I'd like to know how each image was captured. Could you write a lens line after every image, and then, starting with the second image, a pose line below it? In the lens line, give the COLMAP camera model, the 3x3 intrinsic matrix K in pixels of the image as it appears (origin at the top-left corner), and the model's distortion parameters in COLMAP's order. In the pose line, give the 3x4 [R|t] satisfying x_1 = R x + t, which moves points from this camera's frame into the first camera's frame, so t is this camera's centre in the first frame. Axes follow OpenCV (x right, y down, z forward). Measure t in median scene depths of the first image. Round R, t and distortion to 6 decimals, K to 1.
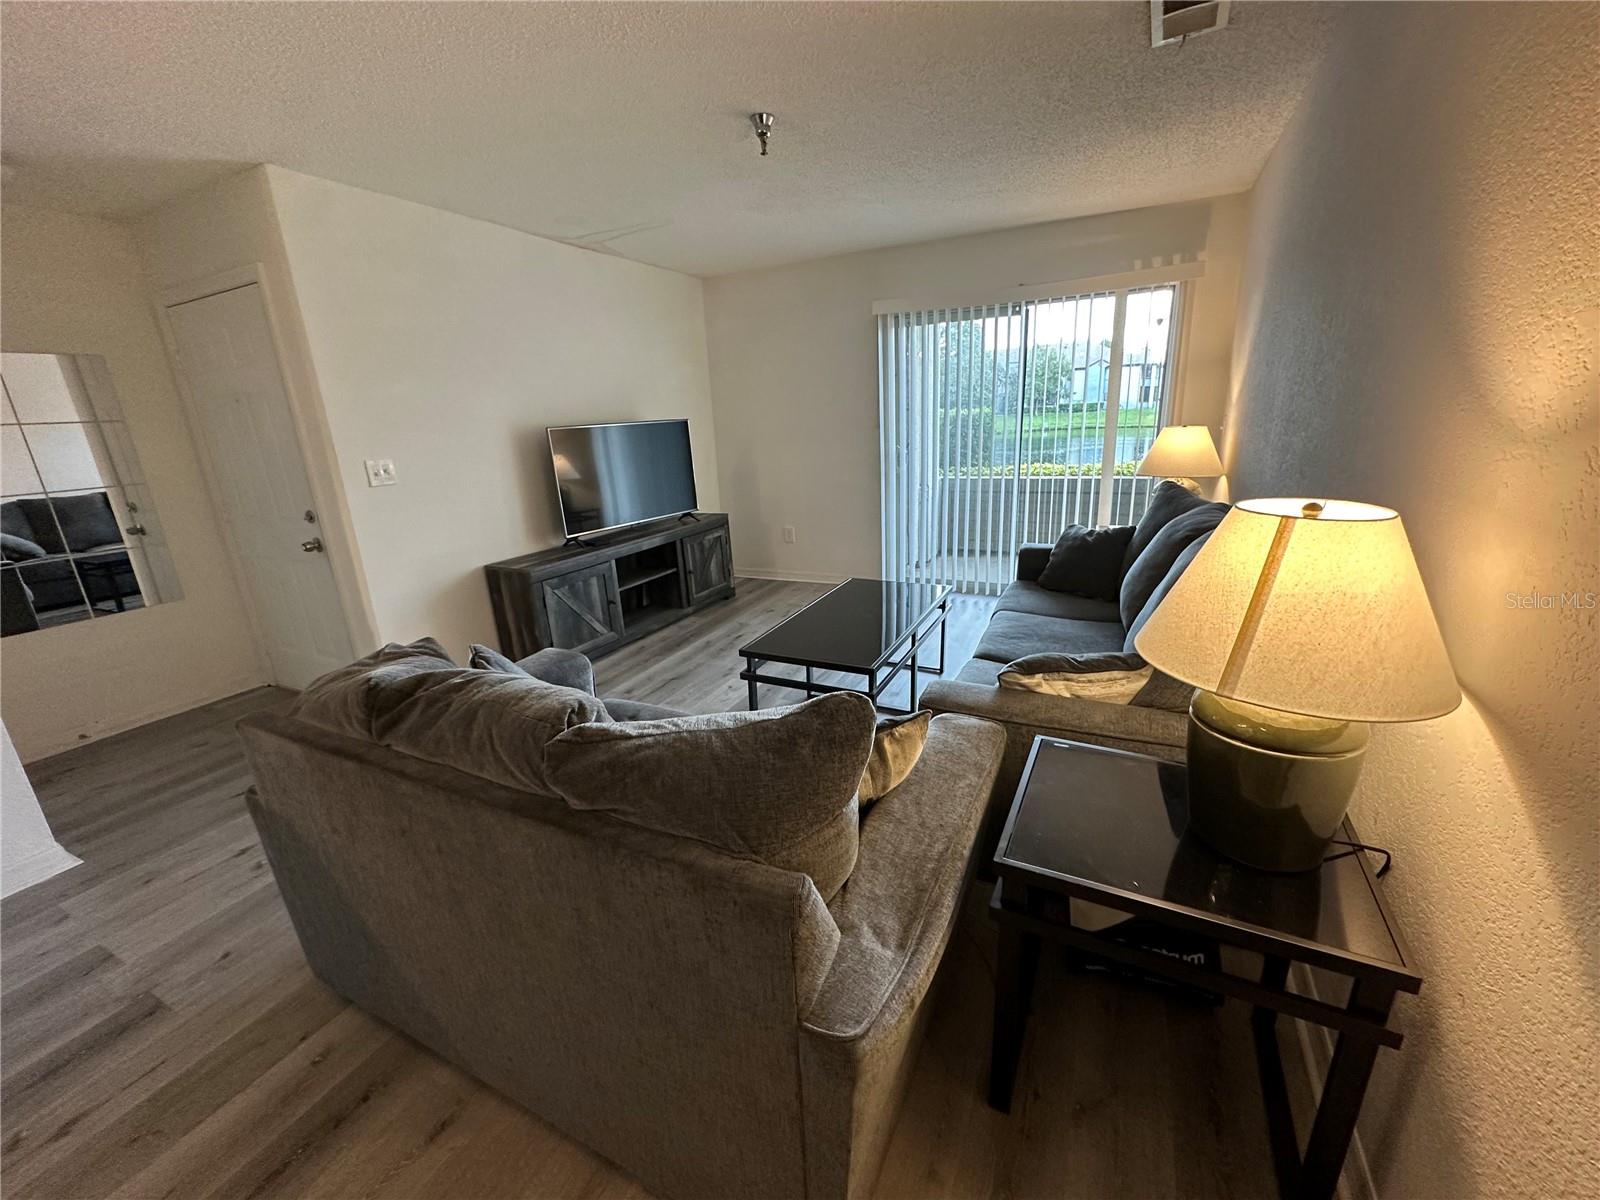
lens RADIAL K [[639.1, 0, 800.0], [0, 639.1, 600.0], [0, 0, 1]] dist [0.000263, 0.000168]
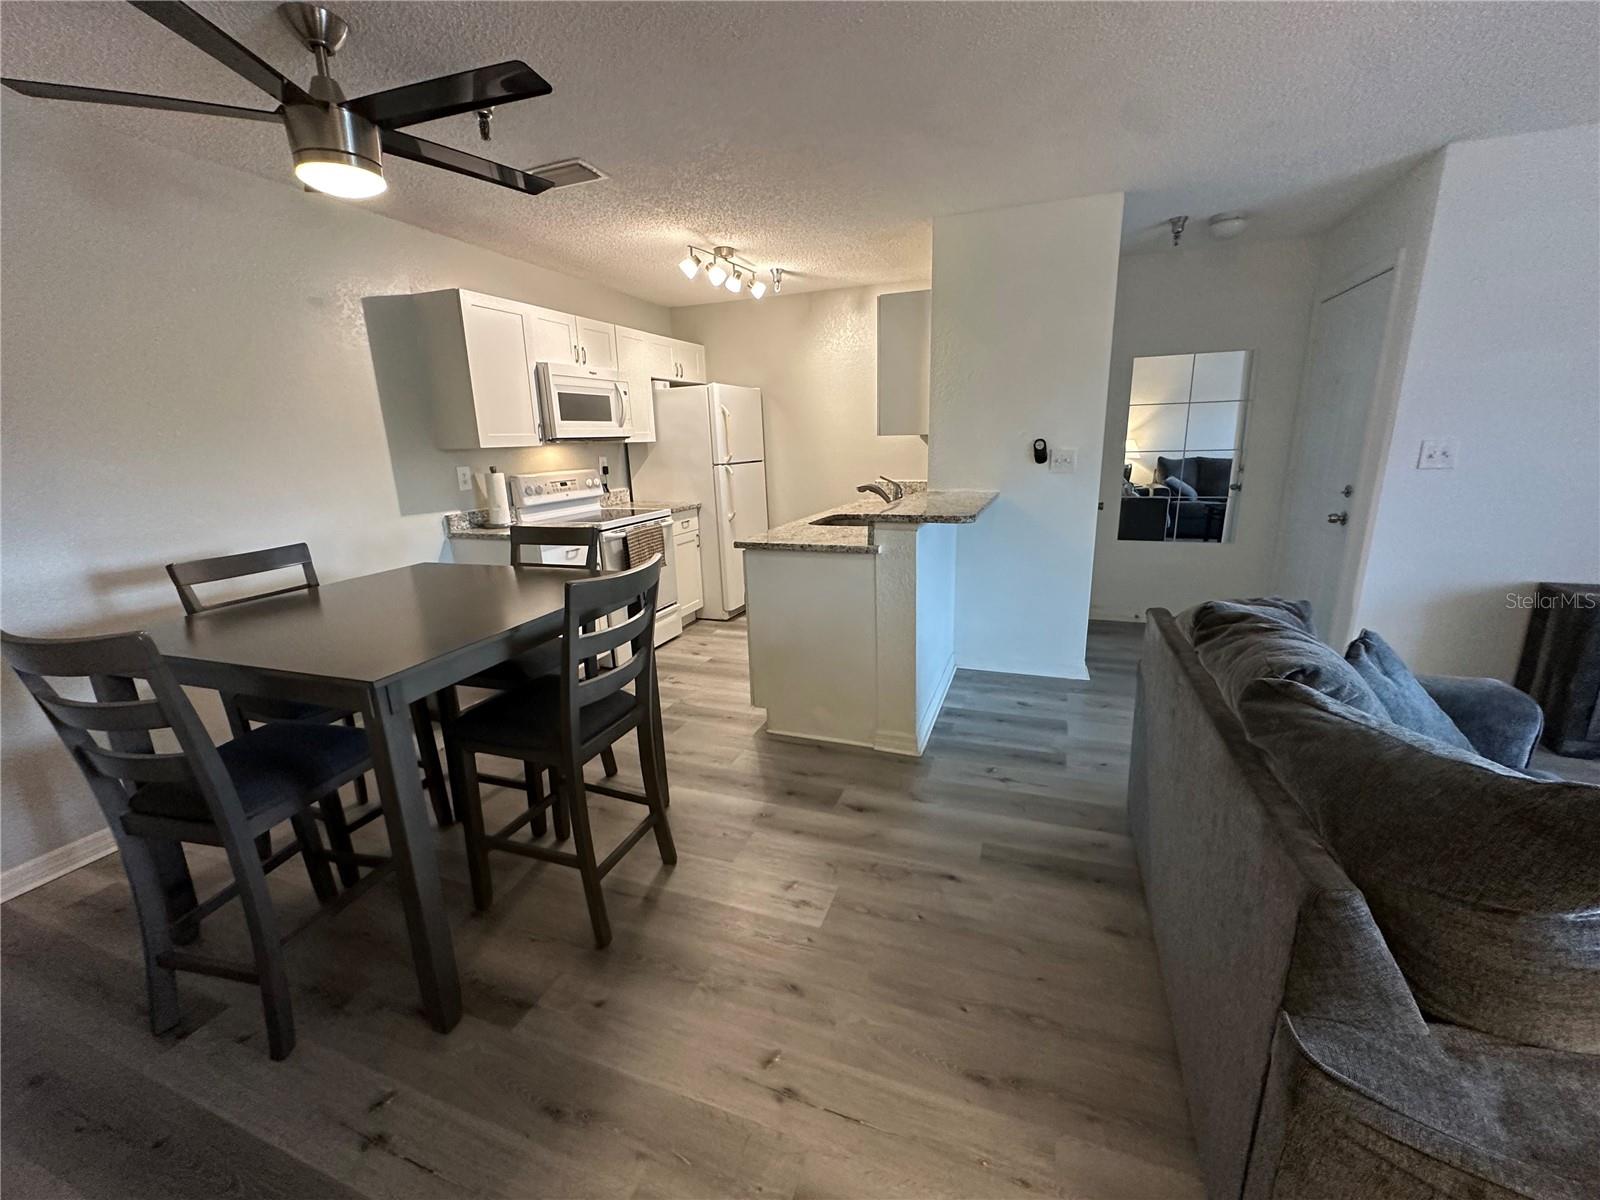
lens RADIAL K [[641.8, 0, 799.1], [0, 641.8, 603.5], [0, 0, 1]] dist [-0.000398, -0.000102]
pose [[0.100371, 0.294693, -0.950306, 0.427658], [-0.260202, 0.929663, 0.260809, 0.003837], [0.960323, 0.221094, 0.169991, -0.022485]]
